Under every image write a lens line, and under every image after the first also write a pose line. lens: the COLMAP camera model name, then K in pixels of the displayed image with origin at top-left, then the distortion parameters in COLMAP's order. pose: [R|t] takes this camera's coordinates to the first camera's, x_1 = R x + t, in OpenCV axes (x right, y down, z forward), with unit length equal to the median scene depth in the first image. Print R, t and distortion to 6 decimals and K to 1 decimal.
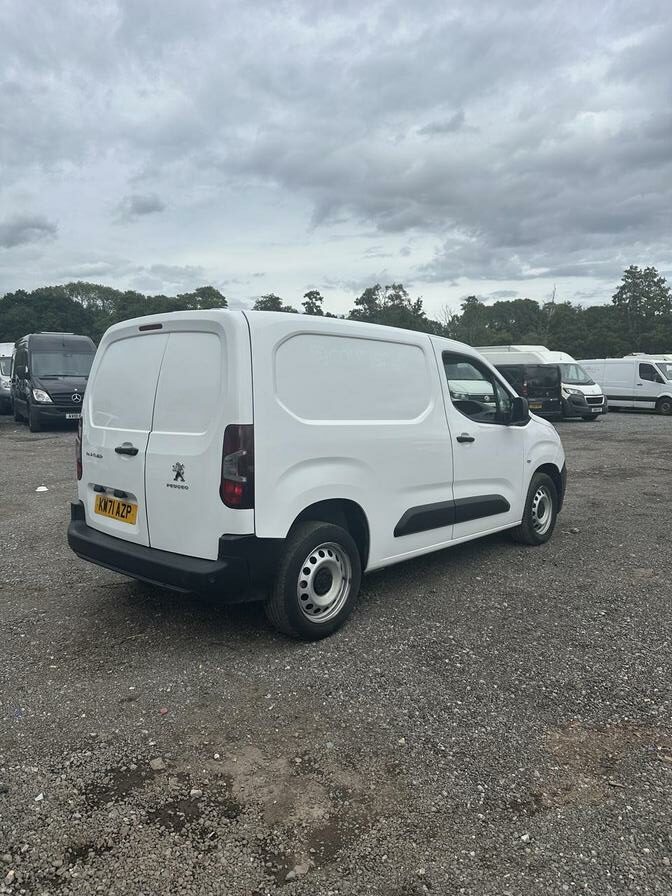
lens RADIAL K [[634.4, 0, 336.0], [0, 634.4, 448.0], [0, 0, 1]] dist [-0.002850, -0.001846]
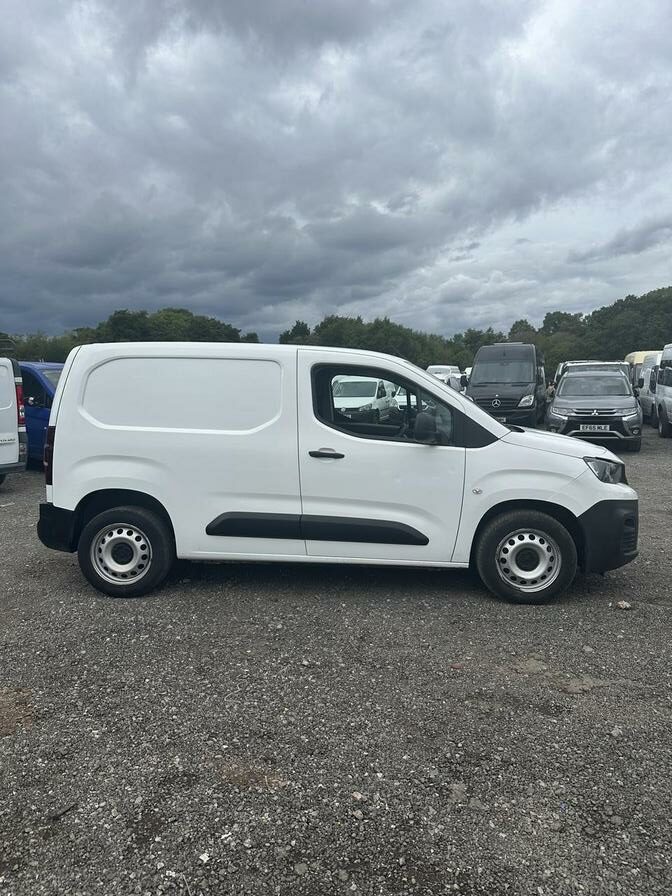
lens RADIAL K [[634.4, 0, 336.0], [0, 634.4, 448.0], [0, 0, 1]] dist [-0.002850, -0.001846]
pose [[0.624947, 0.068548, -0.777652, 0.881392], [-0.072735, 0.996917, 0.029424, -0.048974], [0.777271, 0.038174, 0.628006, 0.380646]]
